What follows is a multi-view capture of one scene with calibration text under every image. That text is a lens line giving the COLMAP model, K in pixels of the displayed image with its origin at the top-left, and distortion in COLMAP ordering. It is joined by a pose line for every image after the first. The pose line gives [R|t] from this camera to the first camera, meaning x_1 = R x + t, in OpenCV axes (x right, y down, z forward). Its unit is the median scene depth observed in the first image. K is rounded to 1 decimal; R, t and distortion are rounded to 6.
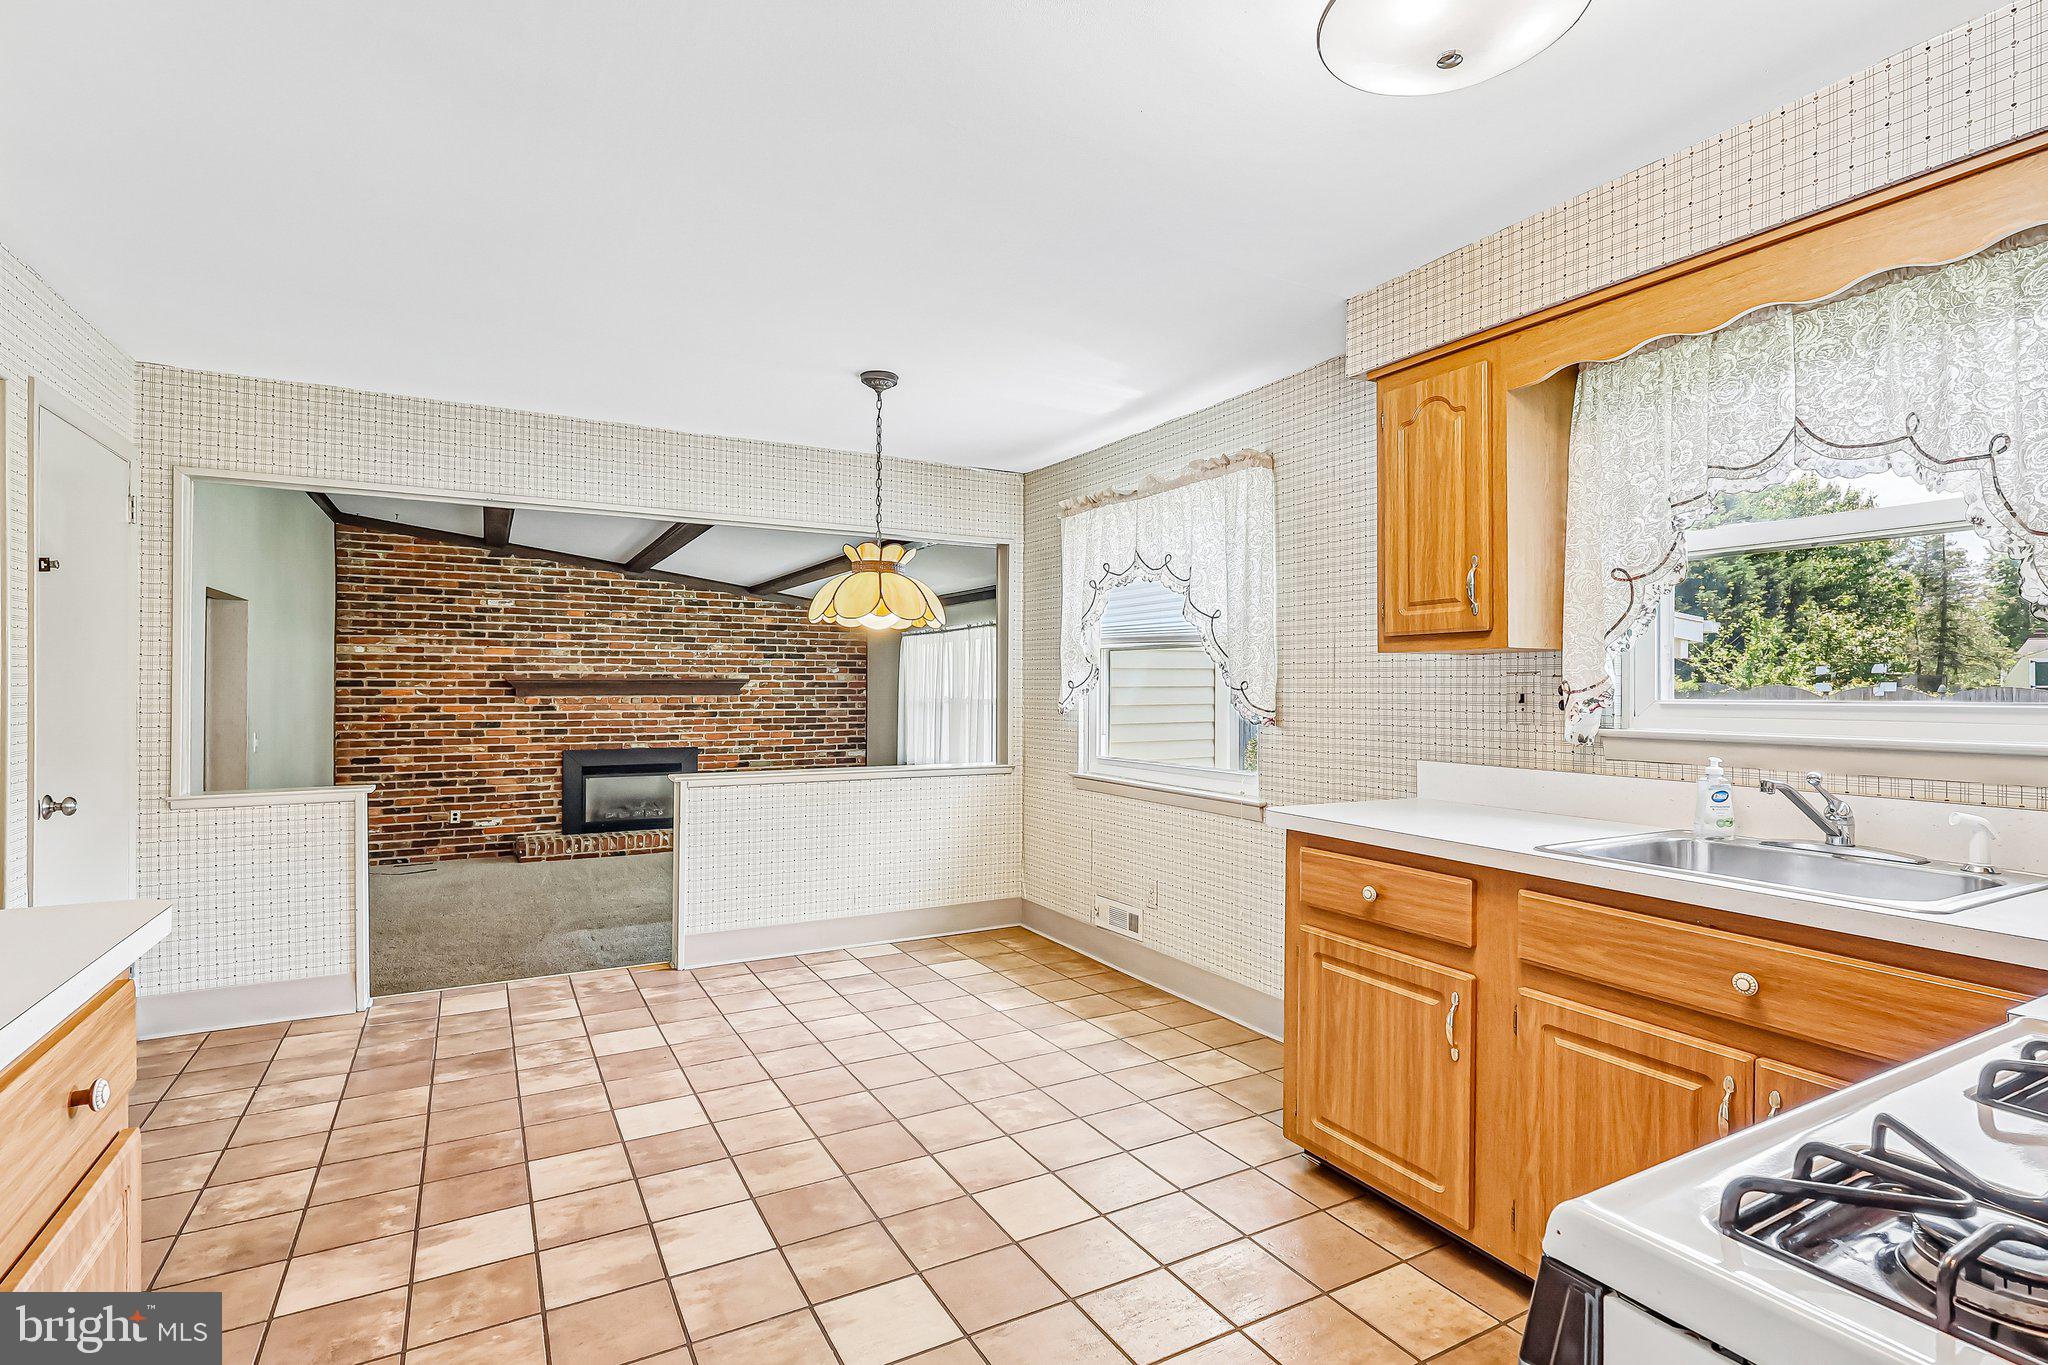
lens RADIAL K [[978.5, 0, 1018.8], [0, 978.5, 684.2], [0, 0, 1]] dist [-0.001642, 0.000414]
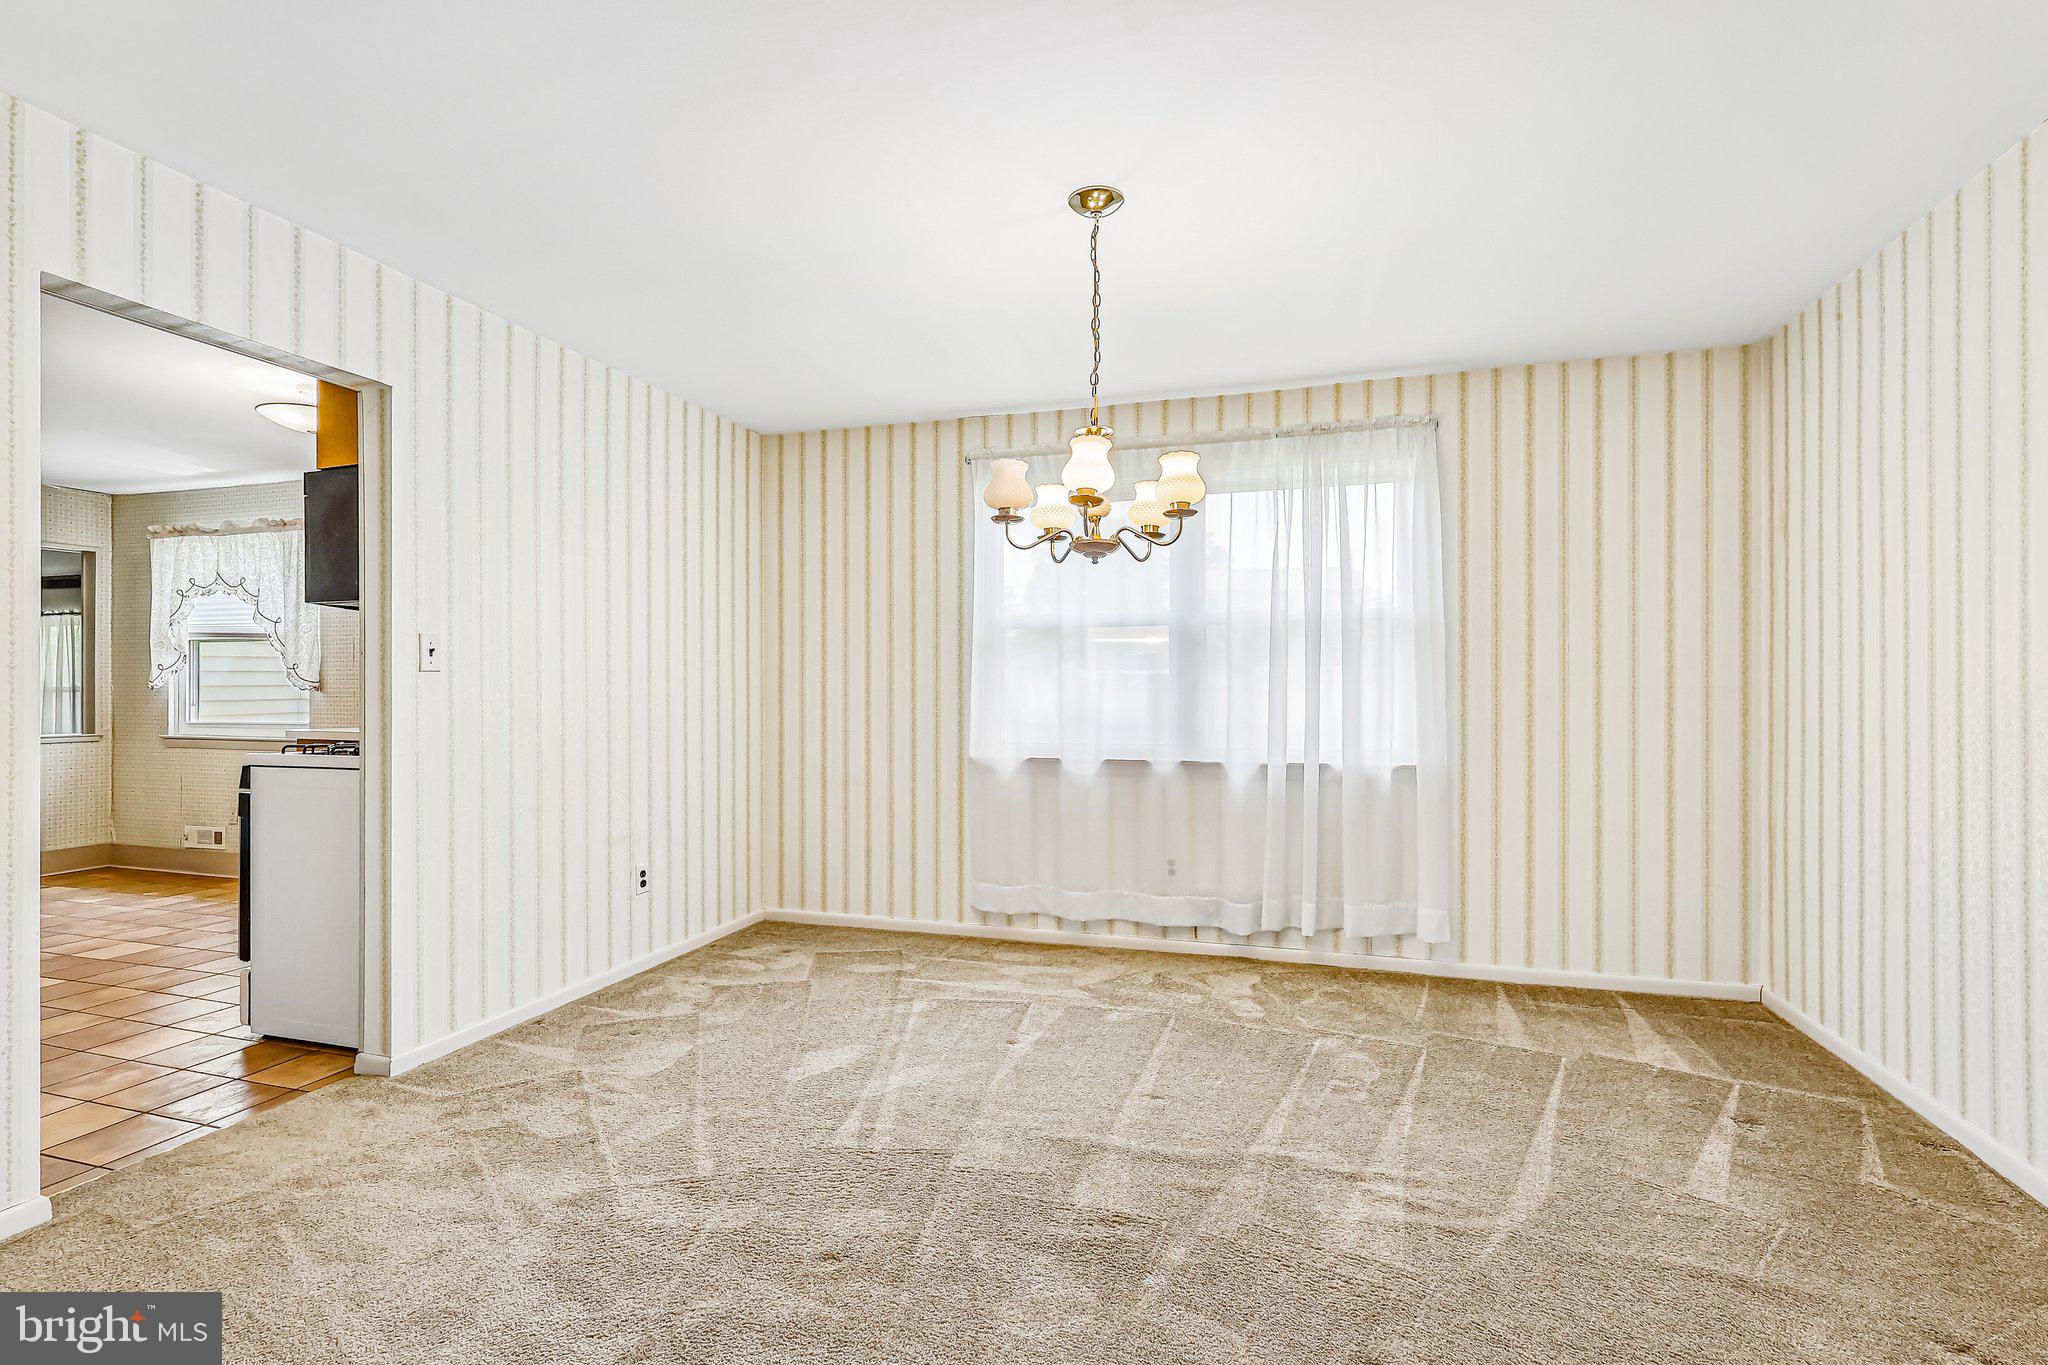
lens RADIAL K [[978.5, 0, 1018.0], [0, 978.5, 692.1], [0, 0, 1]] dist [-0.001642, 0.000414]
pose [[0.738172, -0.003034, 0.674606, 0.018446], [-0.000188, 0.999989, 0.004704, 0.028292], [-0.674613, -0.003599, 0.738163, -0.762425]]
